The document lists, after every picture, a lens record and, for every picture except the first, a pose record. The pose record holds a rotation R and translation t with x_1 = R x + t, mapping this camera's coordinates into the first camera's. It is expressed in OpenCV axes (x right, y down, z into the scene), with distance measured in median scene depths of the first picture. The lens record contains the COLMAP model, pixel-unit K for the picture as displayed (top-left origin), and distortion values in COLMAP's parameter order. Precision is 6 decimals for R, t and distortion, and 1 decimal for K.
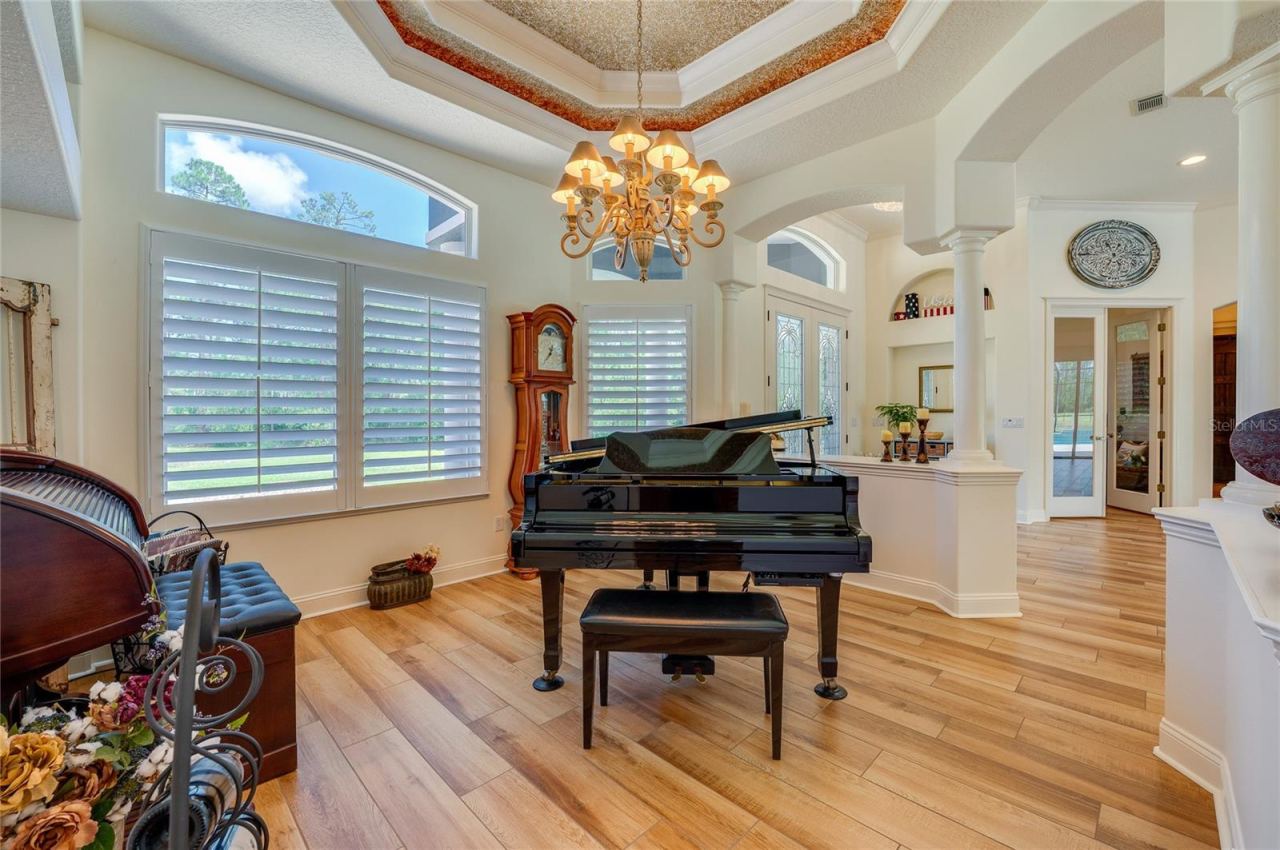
lens RADIAL K [[522.5, 0, 667.3], [0, 522.5, 416.0], [0, 0, 1]] dist [-0.014341, 0.001104]
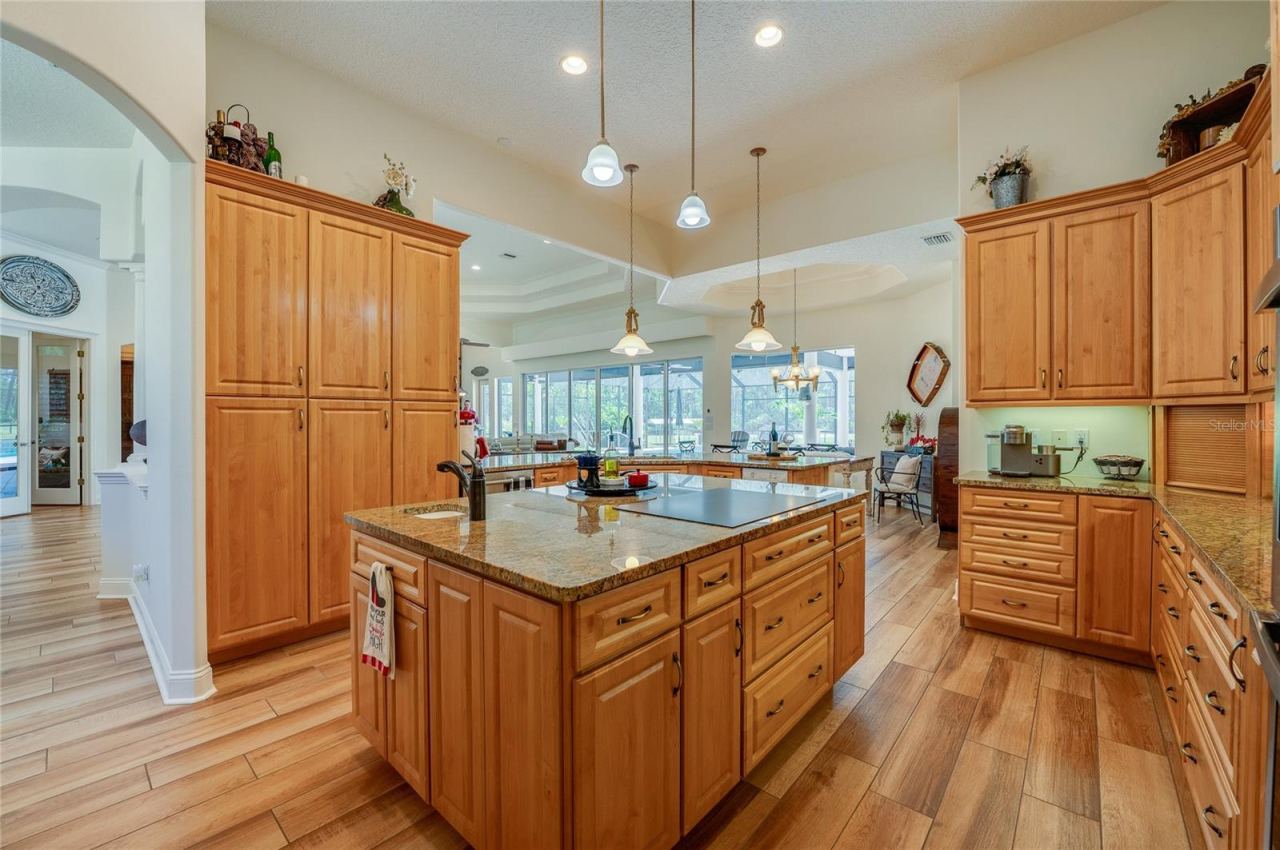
lens RADIAL K [[522.5, 0, 640.8], [0, 522.5, 424.1], [0, 0, 1]] dist [-0.014341, 0.001104]
pose [[-0.035401, -0.001887, 0.999371, -0.341802], [0.003598, 0.999991, 0.002015, 0.000961], [-0.999367, 0.003667, -0.035394, -0.317681]]
